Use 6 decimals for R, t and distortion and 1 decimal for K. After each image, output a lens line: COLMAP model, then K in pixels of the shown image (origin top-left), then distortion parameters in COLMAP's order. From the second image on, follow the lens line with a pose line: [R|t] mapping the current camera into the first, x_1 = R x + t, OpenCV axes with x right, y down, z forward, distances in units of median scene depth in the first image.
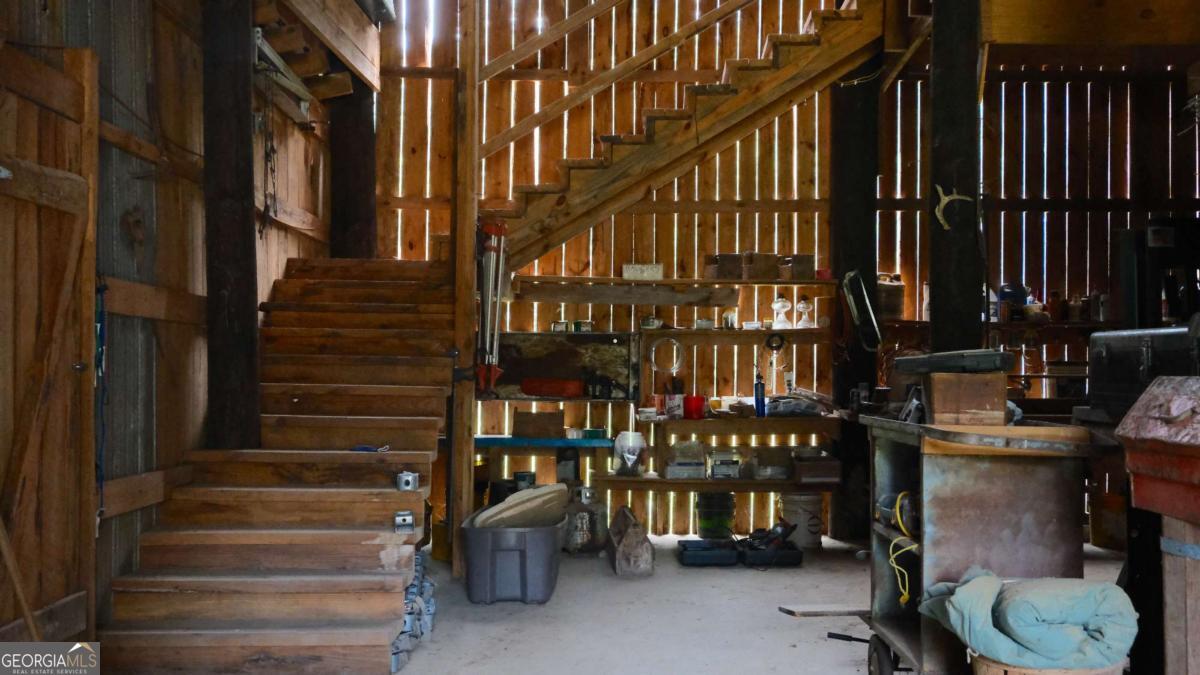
lens RADIAL K [[1221.6, 0, 599.0], [0, 1221.6, 338.9], [0, 0, 1]] dist [-0.001746, 0.000000]
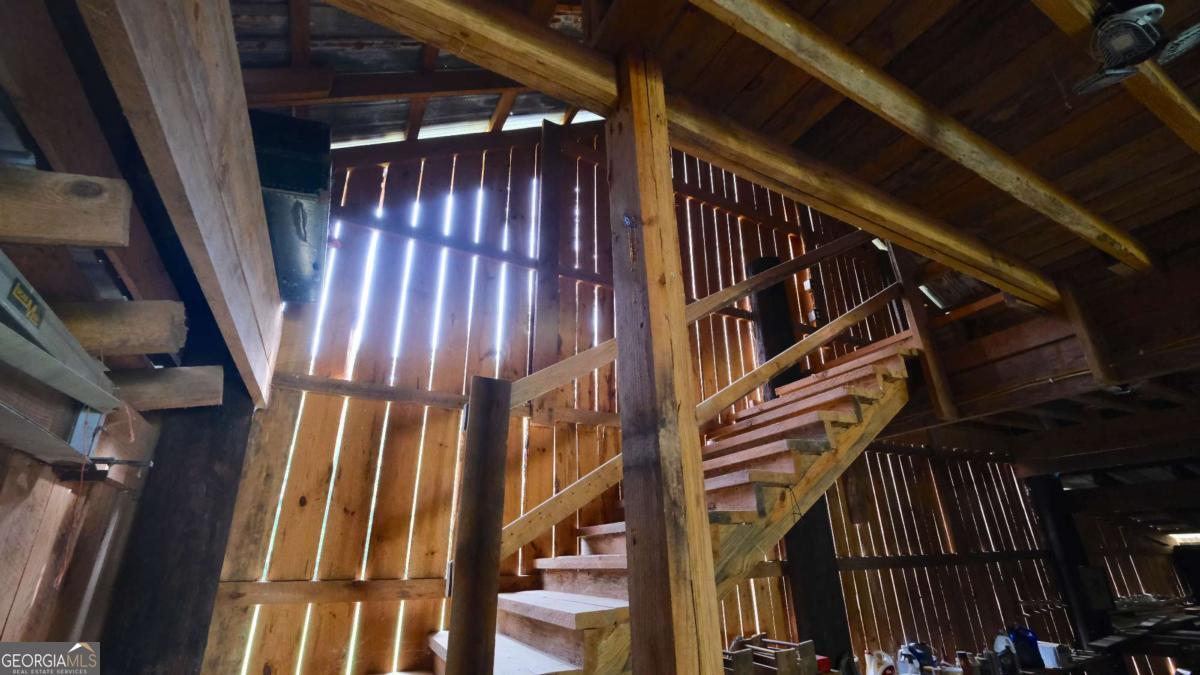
lens RADIAL K [[527.3, 0, 595.8], [0, 527.3, 341.4], [0, 0, 1]] dist [0.011542, 0.000060]
pose [[0.885098, 0.153991, 0.439191, -0.151296], [0.014653, 0.933986, -0.357009, -0.130971], [-0.465174, 0.322423, 0.824413, 0.669585]]
